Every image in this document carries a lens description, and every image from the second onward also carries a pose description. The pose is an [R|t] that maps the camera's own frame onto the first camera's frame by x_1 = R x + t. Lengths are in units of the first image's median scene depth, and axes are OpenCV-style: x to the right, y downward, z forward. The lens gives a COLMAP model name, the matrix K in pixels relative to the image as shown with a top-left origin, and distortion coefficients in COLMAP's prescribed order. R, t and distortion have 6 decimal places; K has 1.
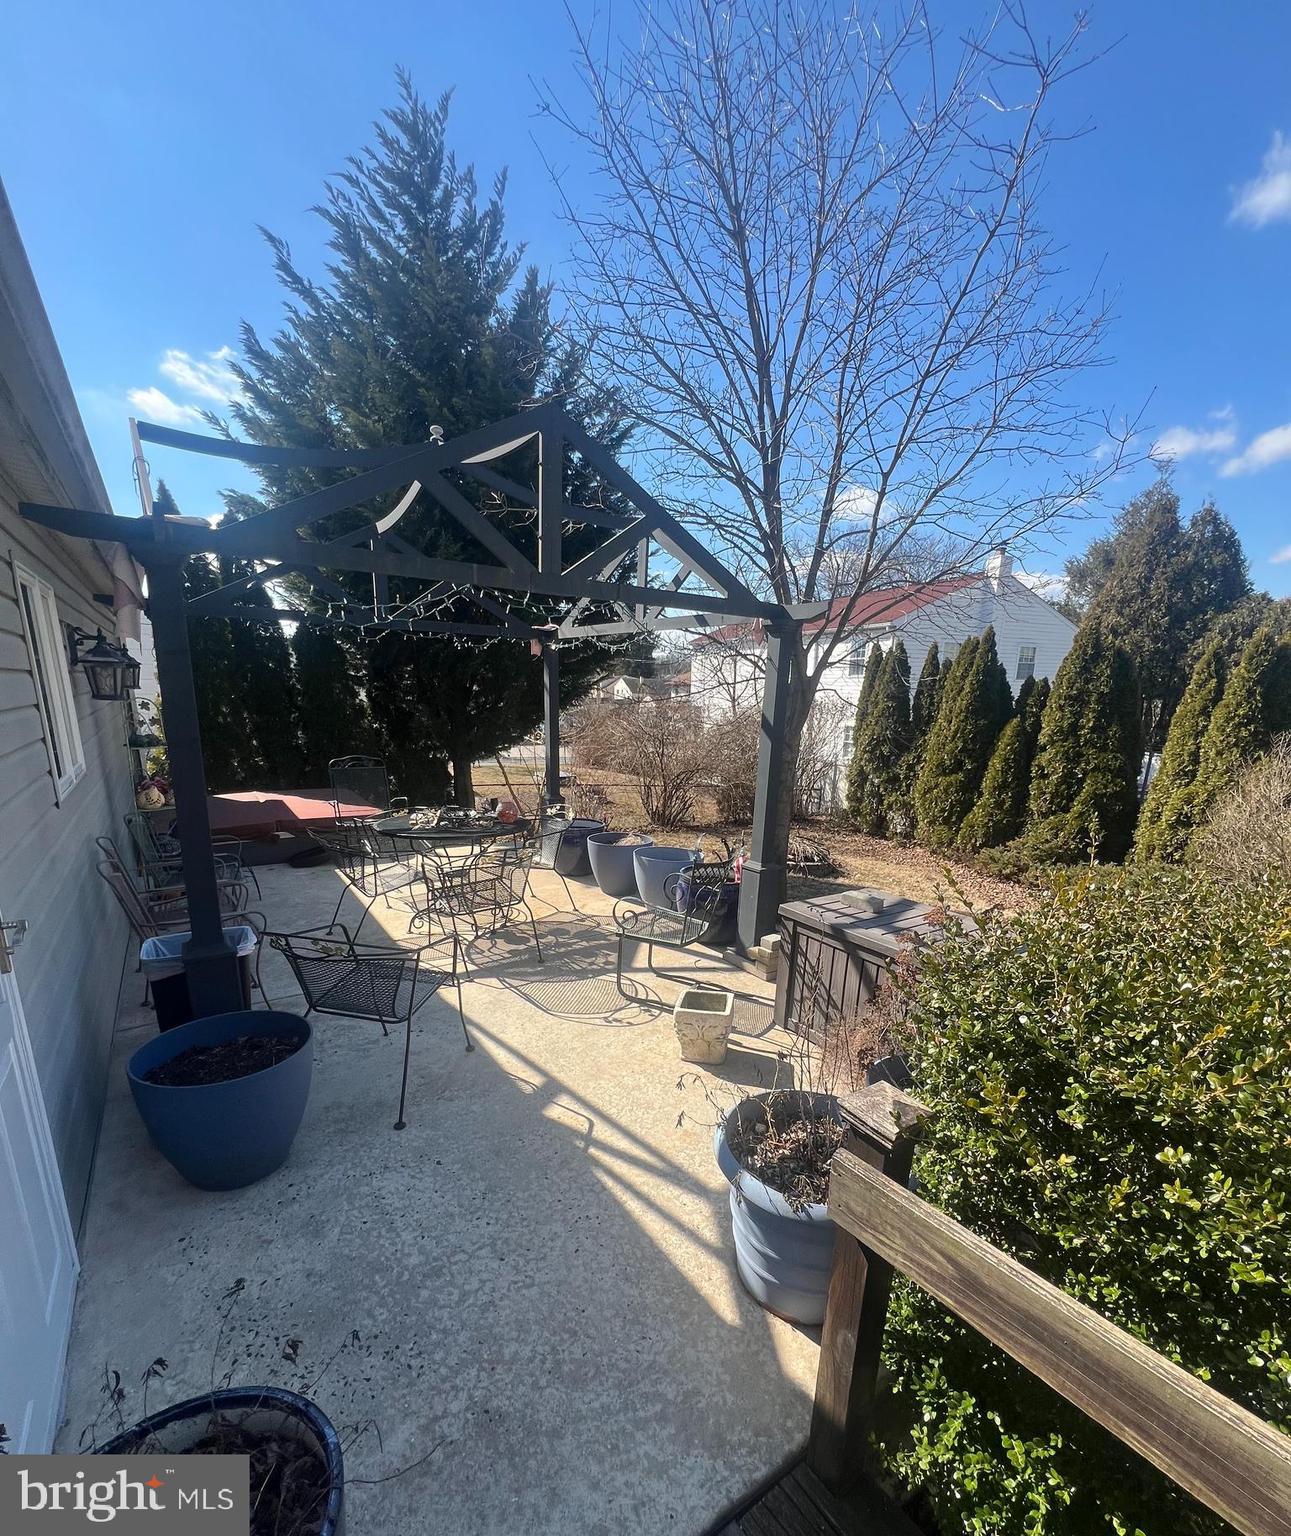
lens RADIAL K [[687.5, 0, 648.1], [0, 687.5, 865.6], [0, 0, 1]] dist [-0.002299, -0.000227]
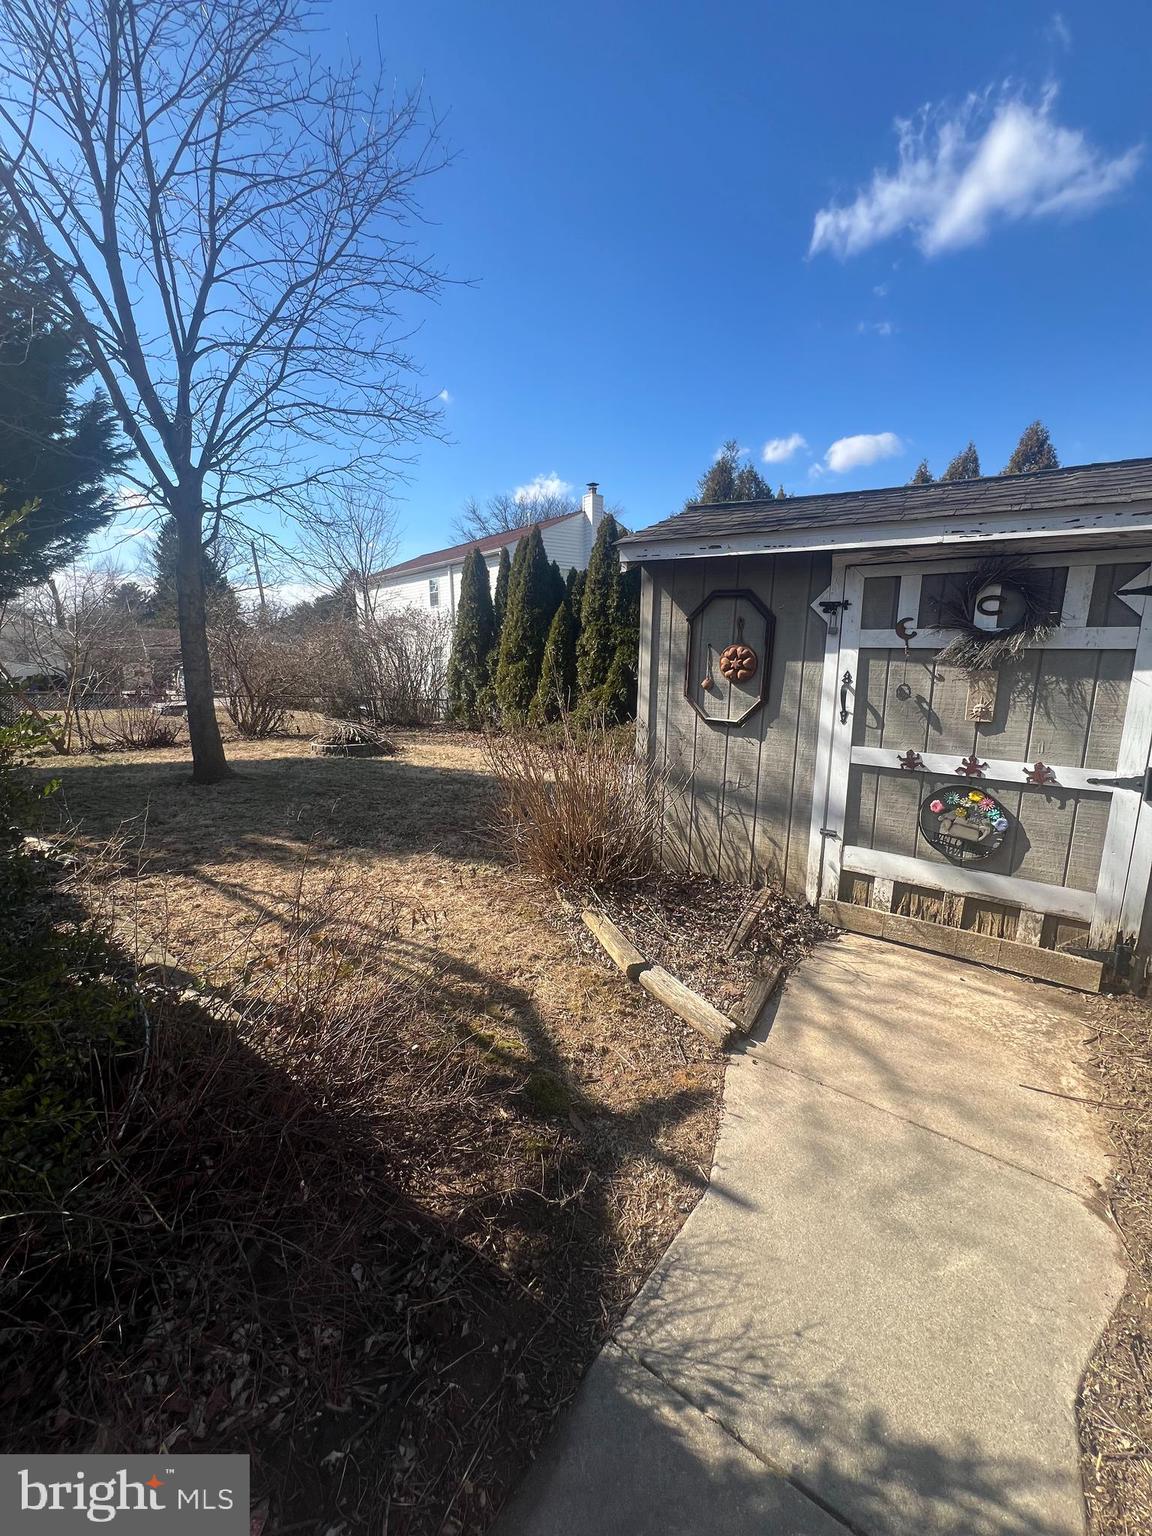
lens RADIAL K [[613.3, 0, 576.0], [0, 613.3, 768.0], [0, 0, 1]] dist [-0.000055, -0.000308]
pose [[0.955024, -0.082107, 0.284934, 0.457367], [0.099621, 0.993891, -0.047504, 0.162903], [-0.279292, 0.073753, 0.957369, 0.141393]]
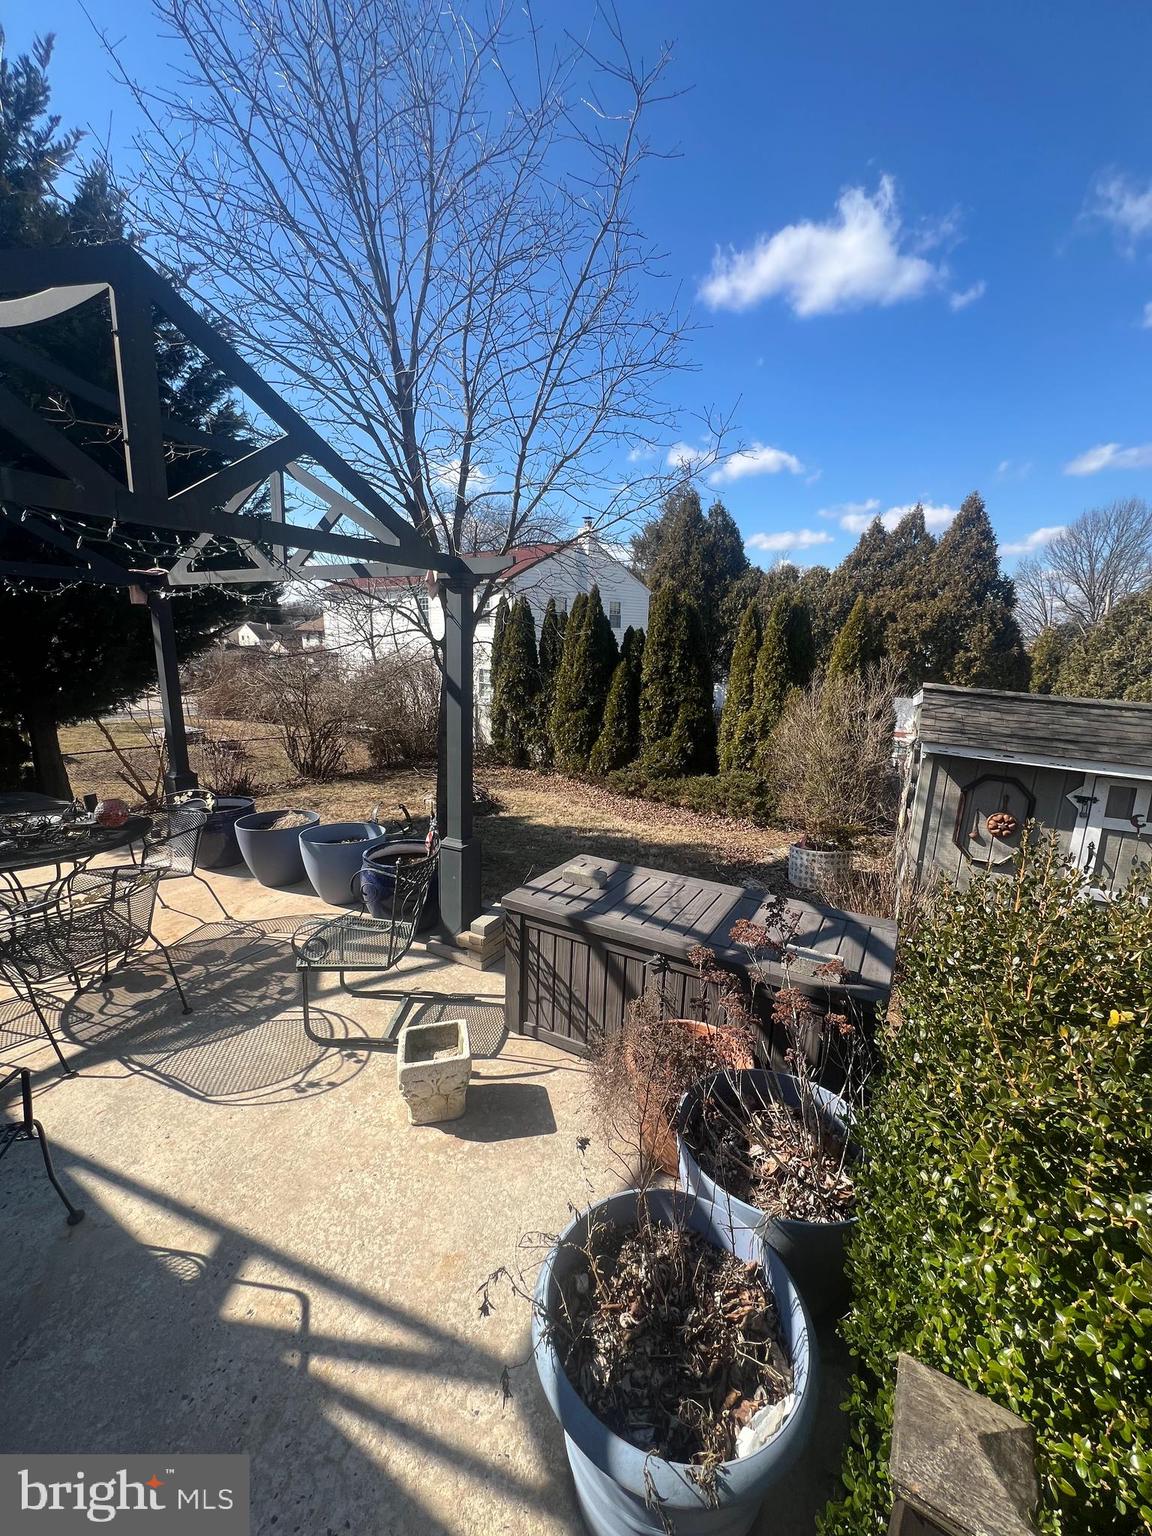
lens RADIAL K [[613.3, 0, 576.0], [0, 613.3, 768.0], [0, 0, 1]] dist [-0.000055, -0.000308]
pose [[0.901805, -0.094809, 0.421614, -0.018233], [0.109945, 0.993869, -0.011673, -0.043452], [-0.417923, 0.056881, 0.906700, 0.122660]]
